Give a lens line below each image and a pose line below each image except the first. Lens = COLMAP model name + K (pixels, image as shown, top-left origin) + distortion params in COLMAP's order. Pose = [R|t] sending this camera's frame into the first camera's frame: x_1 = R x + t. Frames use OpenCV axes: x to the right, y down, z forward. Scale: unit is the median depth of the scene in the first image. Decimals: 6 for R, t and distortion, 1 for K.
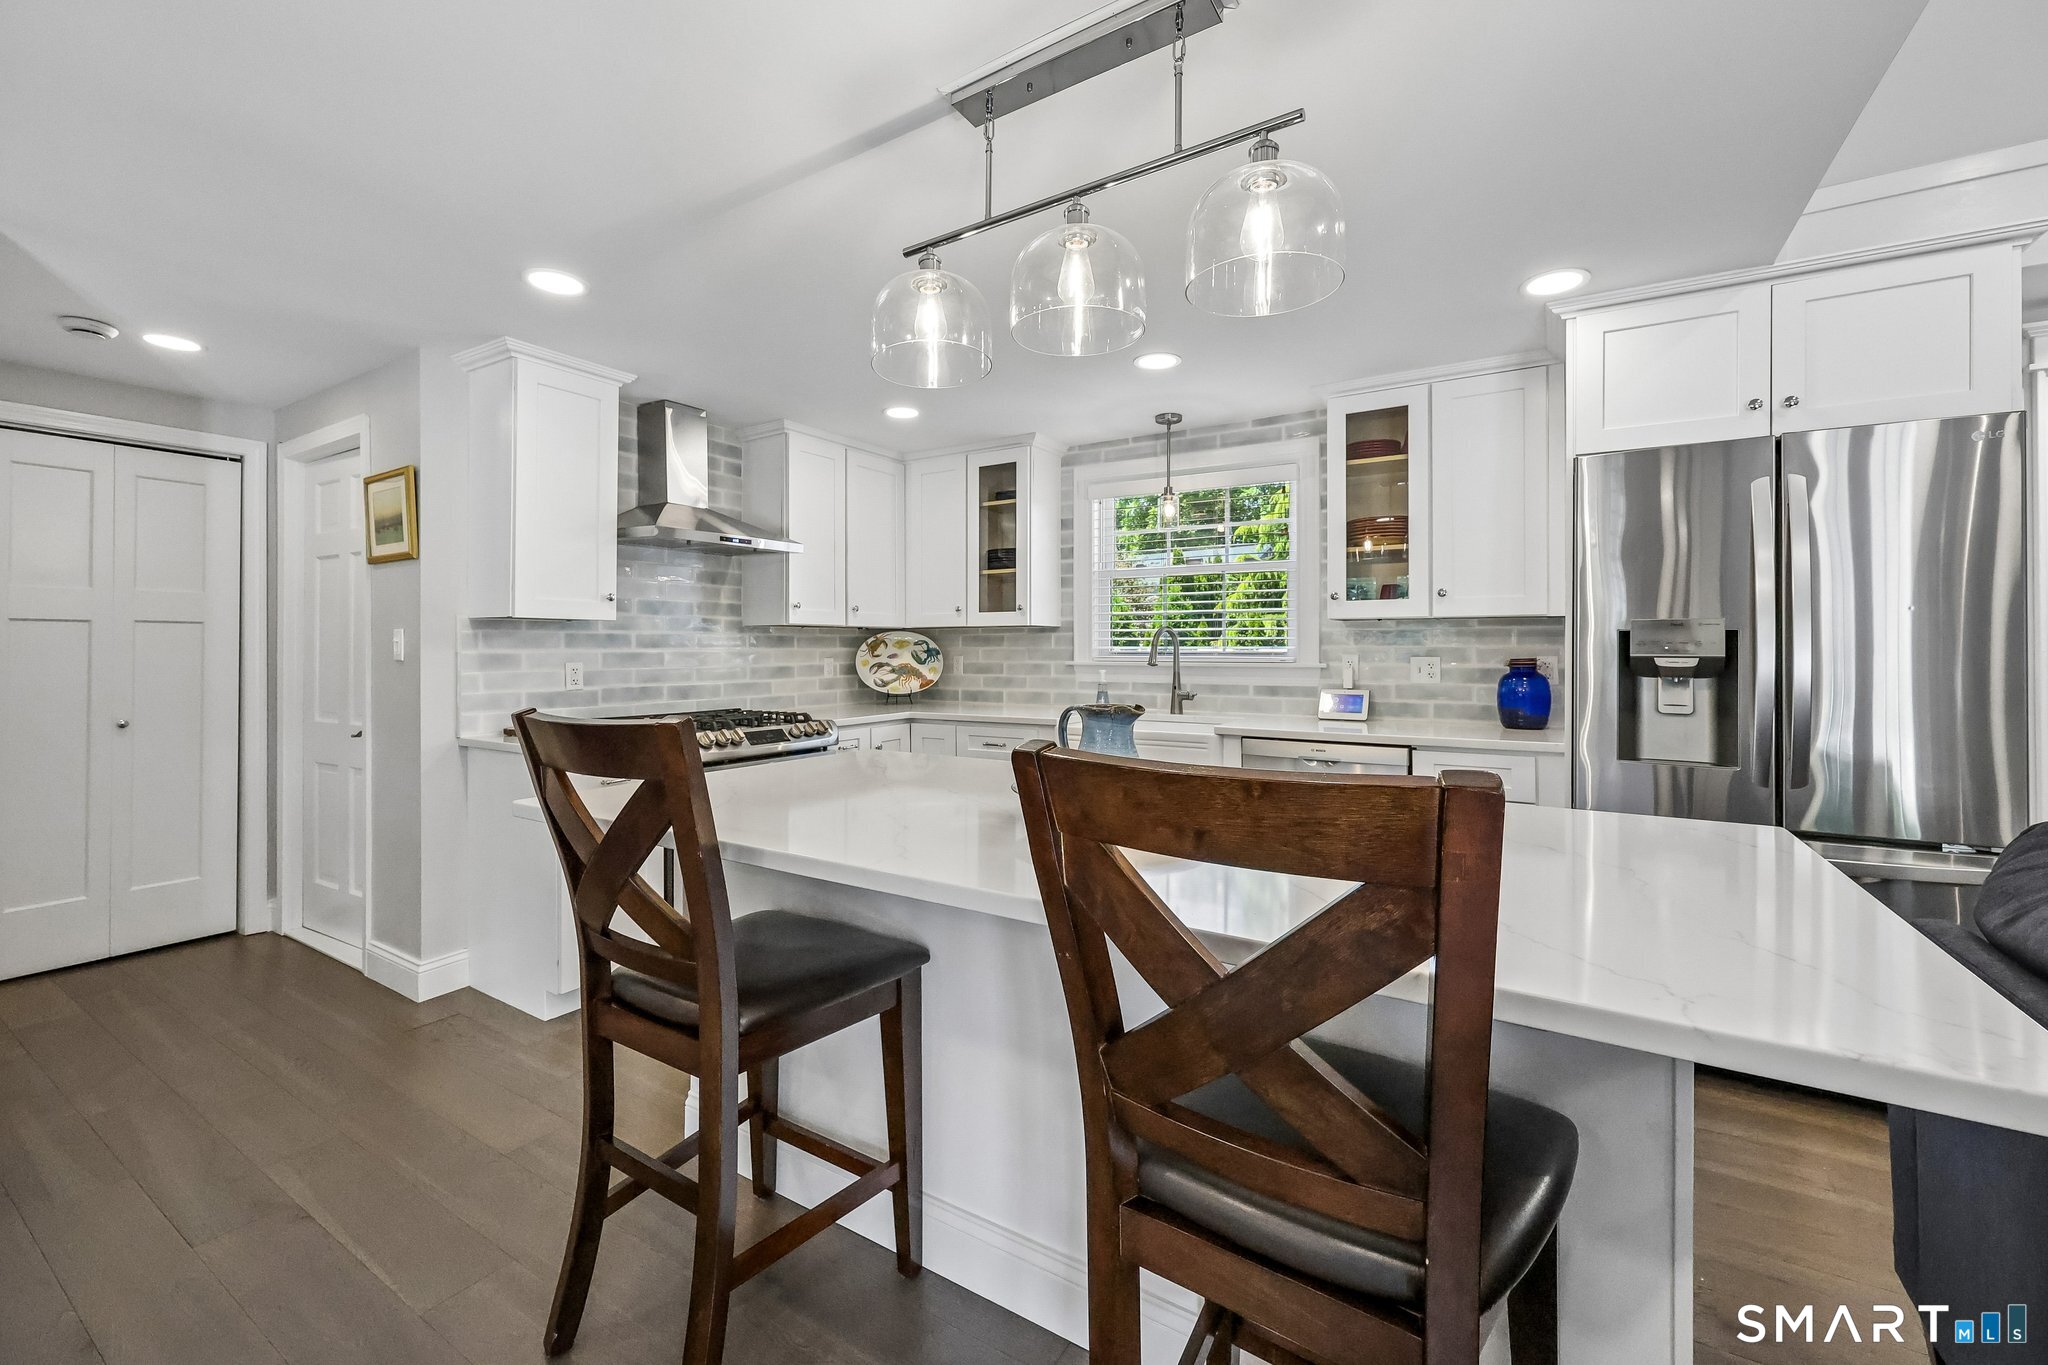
lens RADIAL K [[831.1, 0, 1007.1], [0, 831.1, 647.1], [0, 0, 1]] dist [-0.001030, 0.000870]
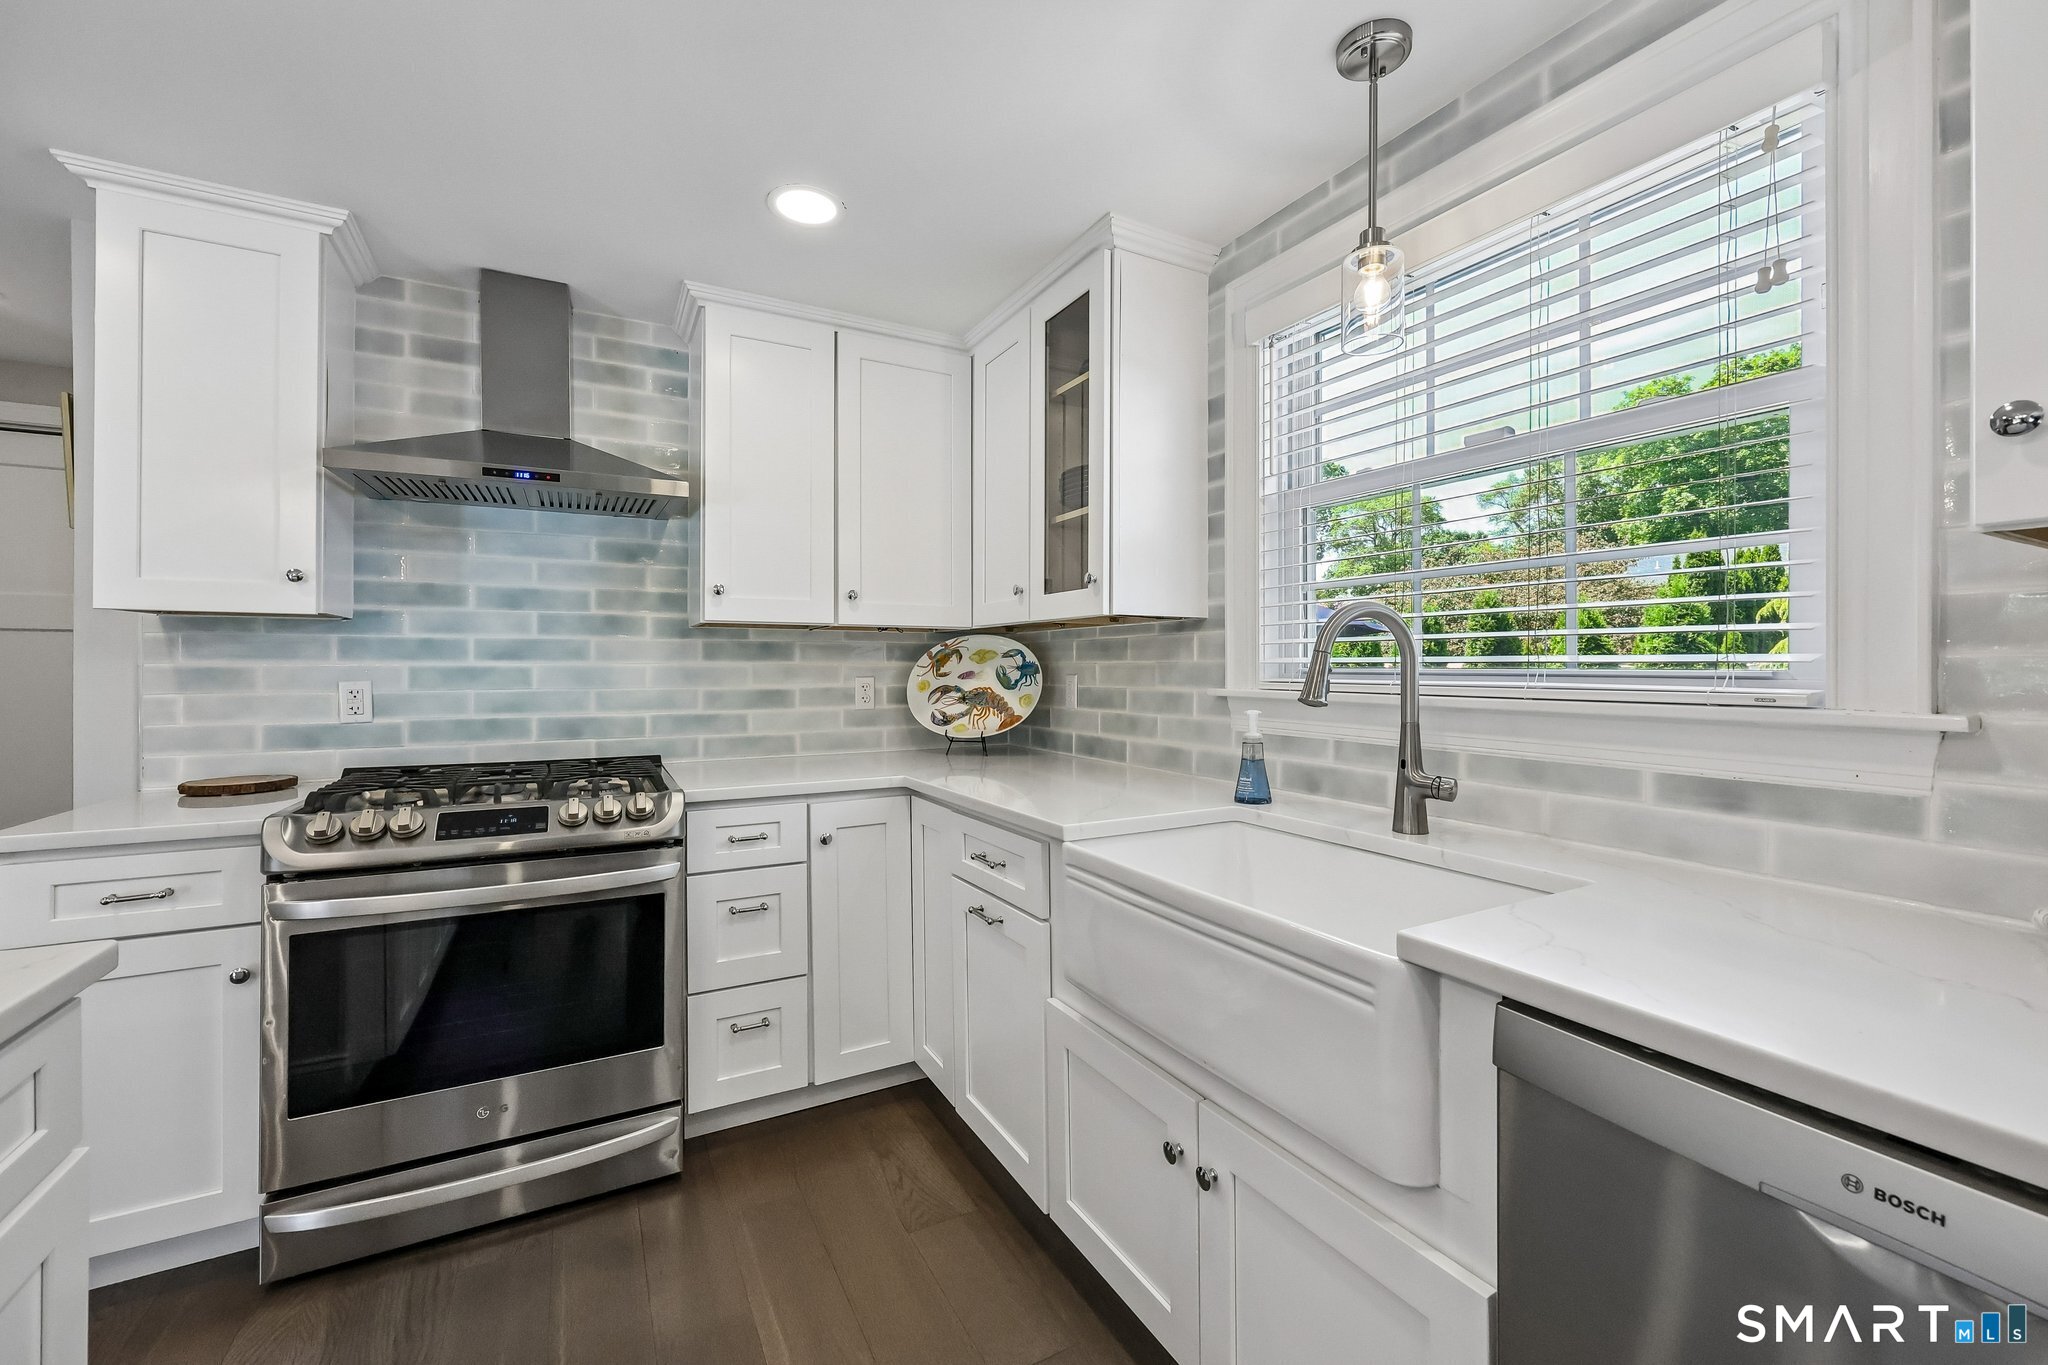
lens RADIAL K [[831.1, 0, 1019.3], [0, 831.1, 663.1], [0, 0, 1]] dist [-0.001030, 0.000870]
pose [[0.879727, 0.000853, -0.475479, 0.229104], [-0.001910, 0.999997, -0.001740, 0.003586], [0.475476, 0.002439, 0.879726, 0.583951]]
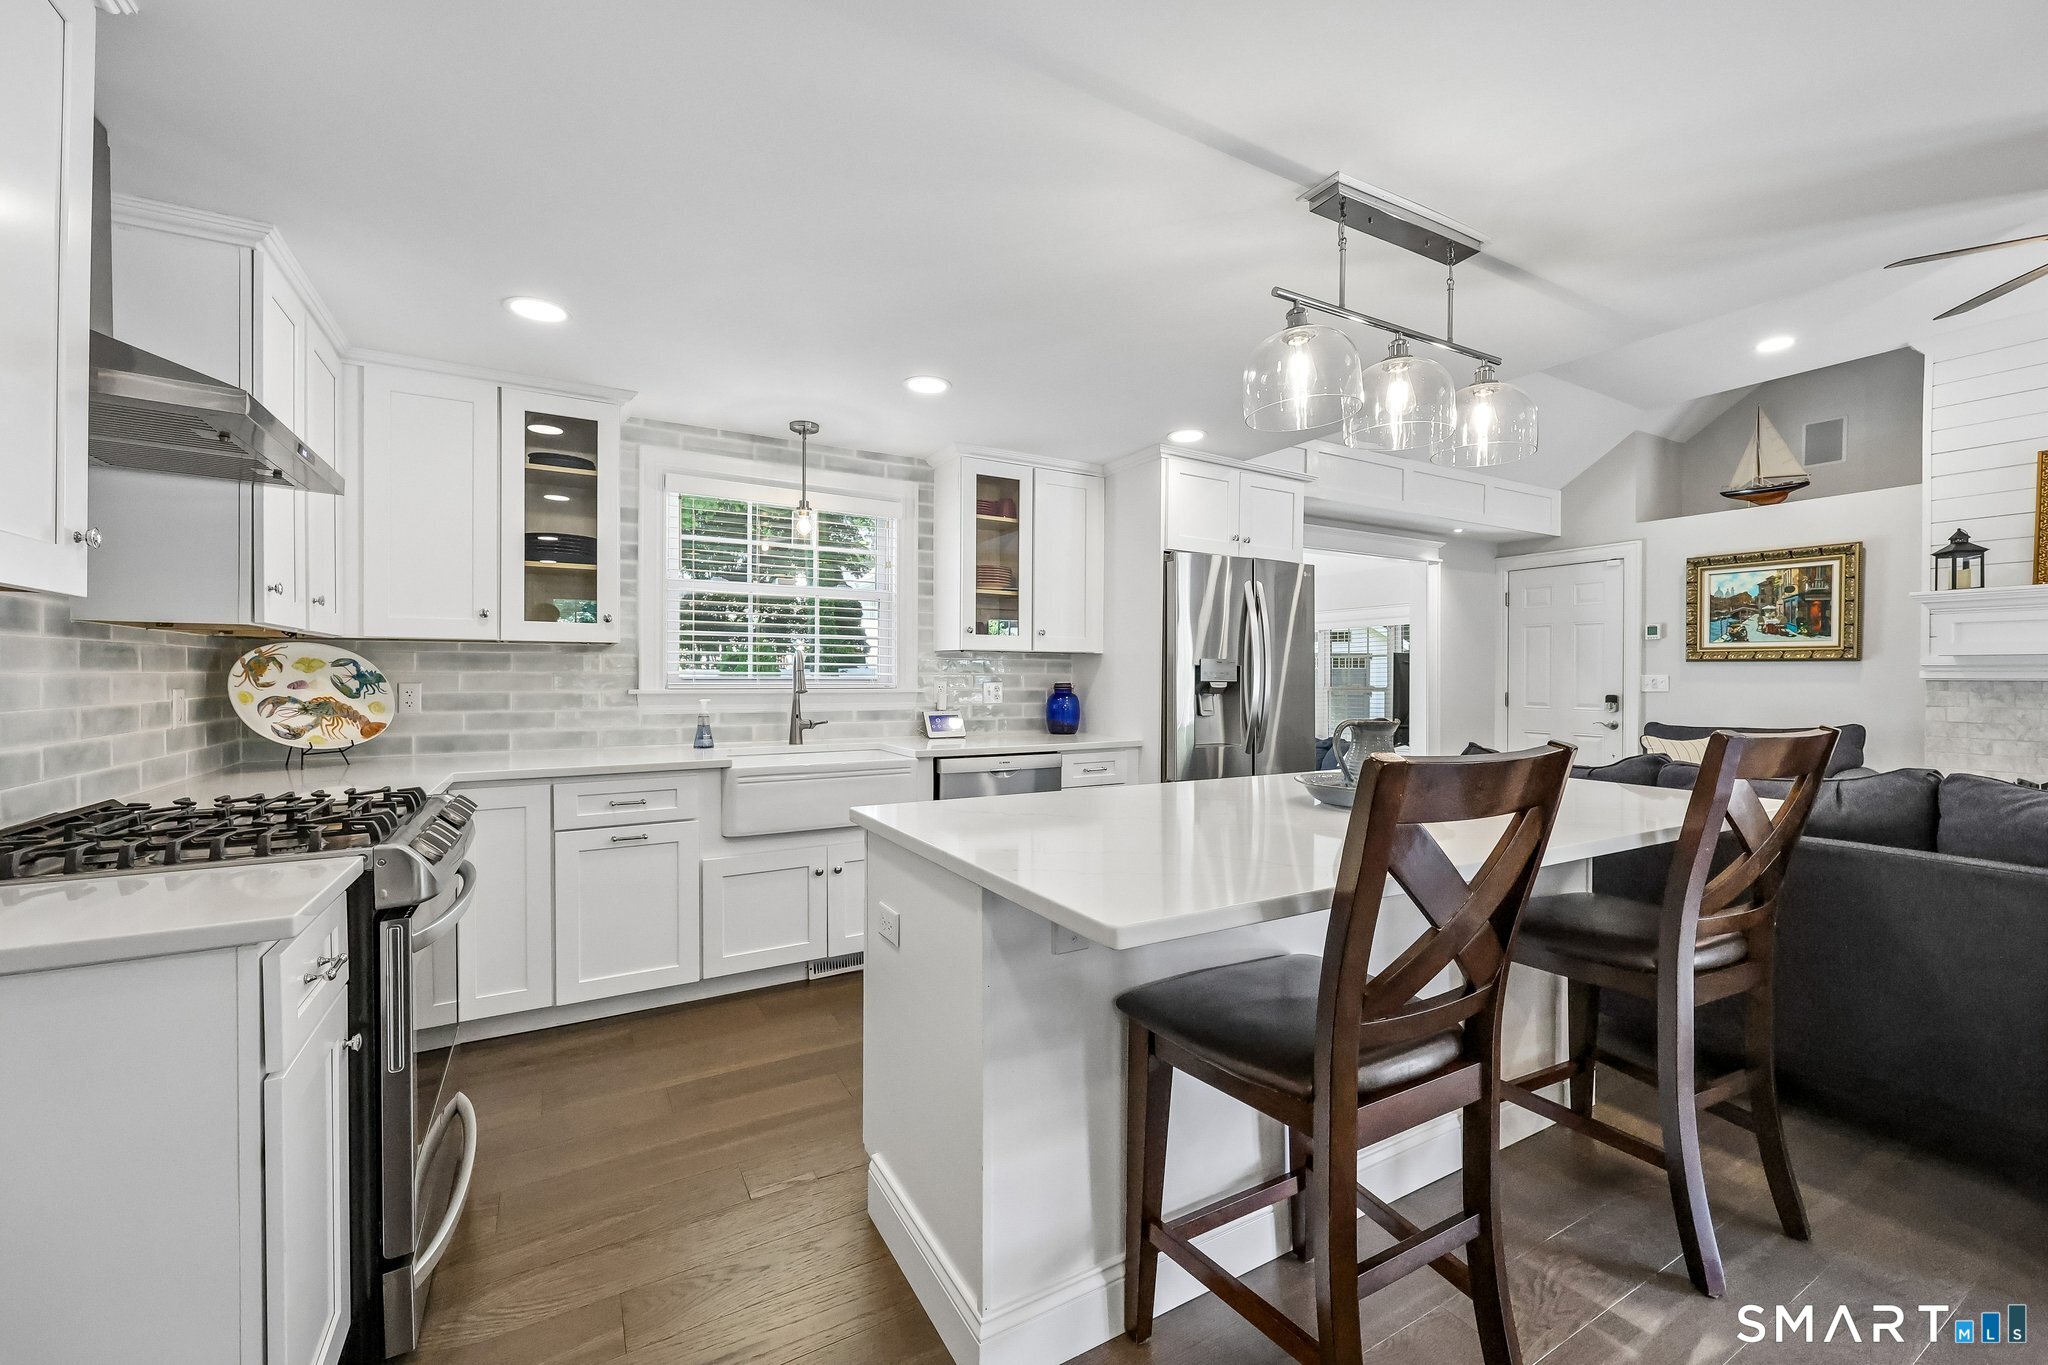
lens RADIAL K [[831.1, 0, 1026.7], [0, 831.1, 681.0], [0, 0, 1]] dist [-0.001030, 0.000870]
pose [[0.453911, -0.002821, 0.891043, -0.514552], [-0.006421, 0.999959, 0.006437, 0.001529], [-0.891024, -0.008643, 0.453874, 0.349109]]
